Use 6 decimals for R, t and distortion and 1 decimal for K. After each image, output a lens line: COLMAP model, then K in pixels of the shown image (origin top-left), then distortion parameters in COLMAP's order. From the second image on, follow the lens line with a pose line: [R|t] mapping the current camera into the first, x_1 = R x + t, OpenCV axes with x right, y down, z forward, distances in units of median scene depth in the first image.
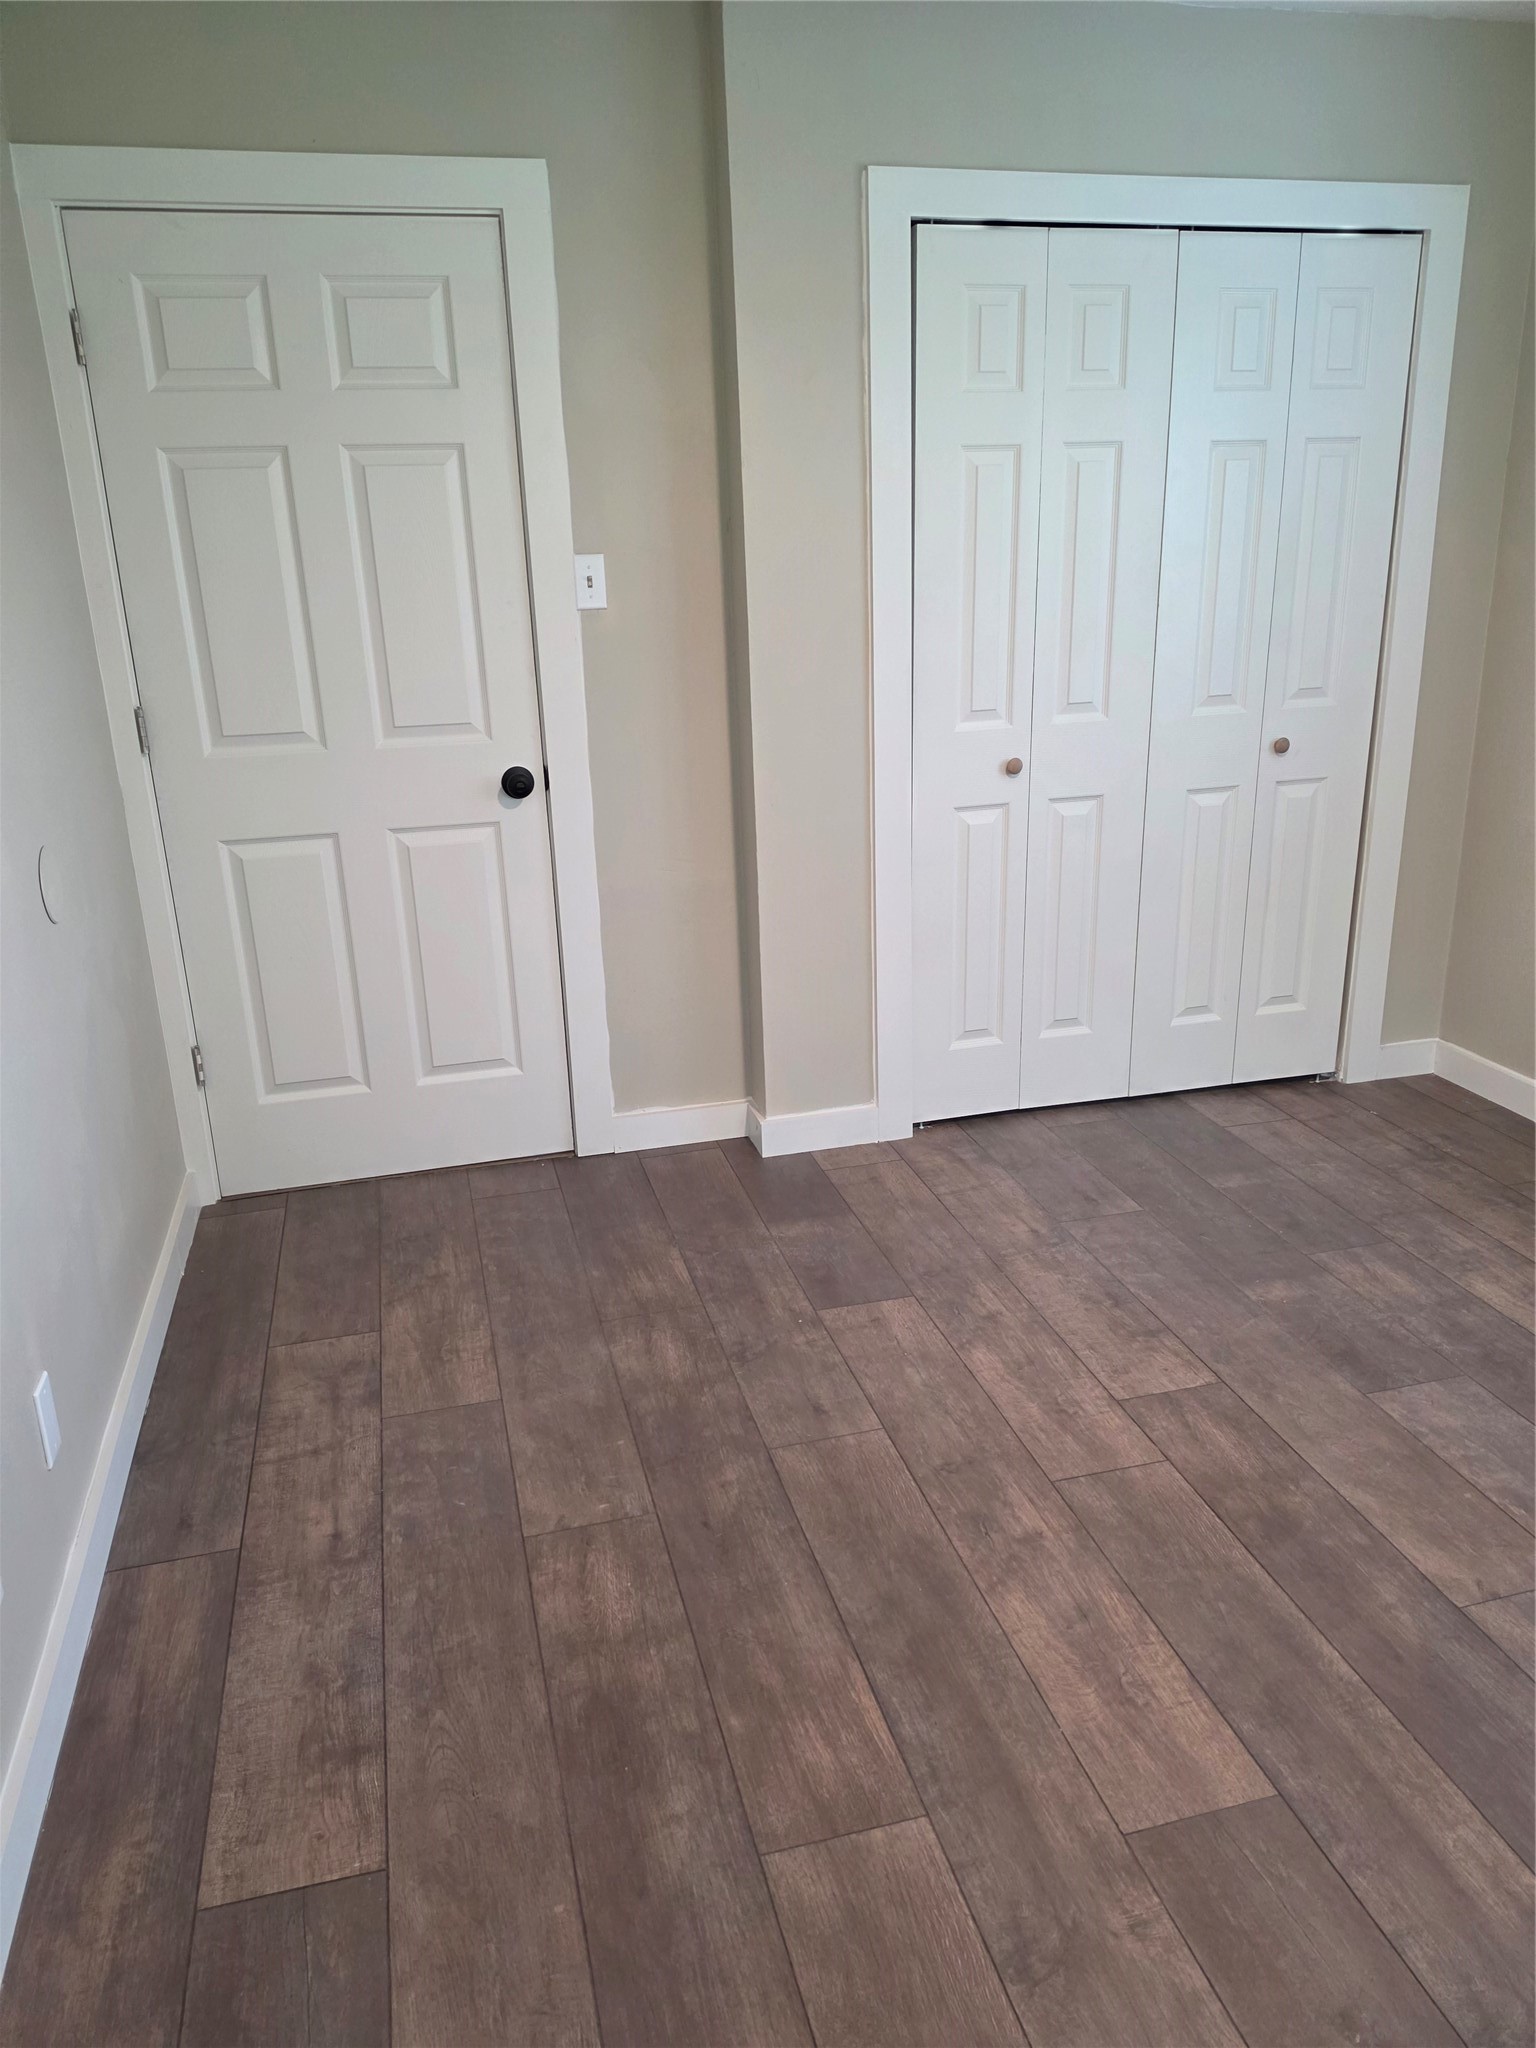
lens RADIAL K [[1398.9, 0, 762.8], [0, 1398.9, 995.2], [0, 0, 1]] dist [0.104763, -0.160248]
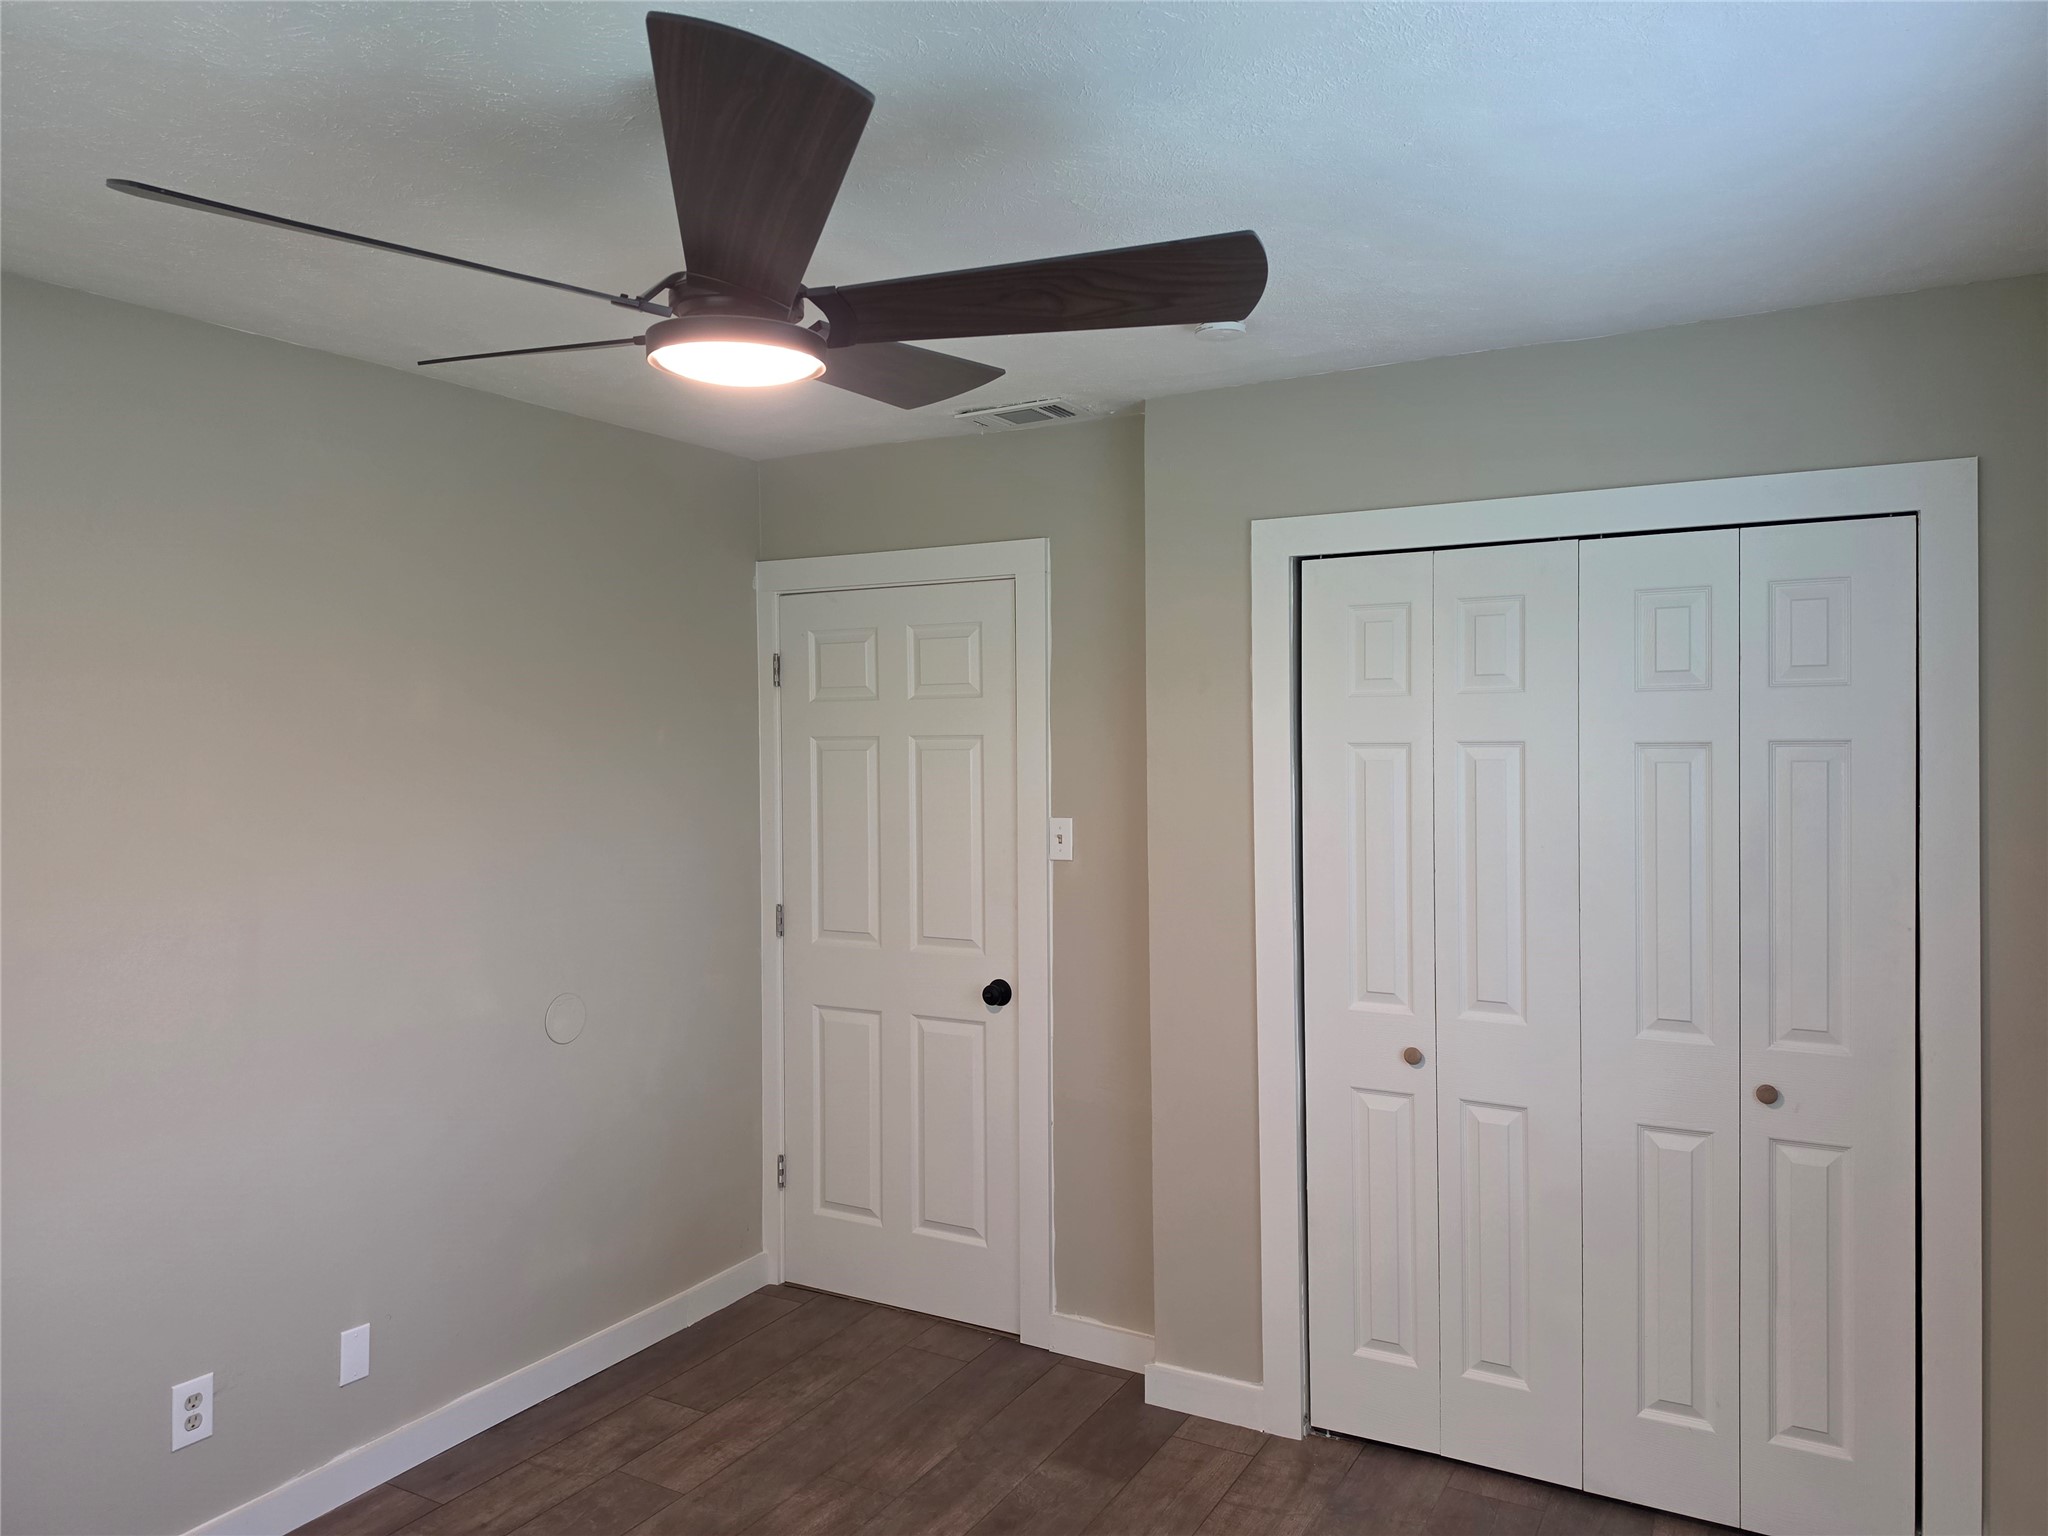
lens RADIAL K [[1398.9, 0, 1046.9], [0, 1398.9, 755.2], [0, 0, 1]] dist [0.104763, -0.160248]
pose [[0.727635, 0.034225, -0.685110, 0.694370], [-0.222715, 0.956435, -0.188759, -0.131330], [0.648803, 0.289932, 0.703558, 0.121356]]
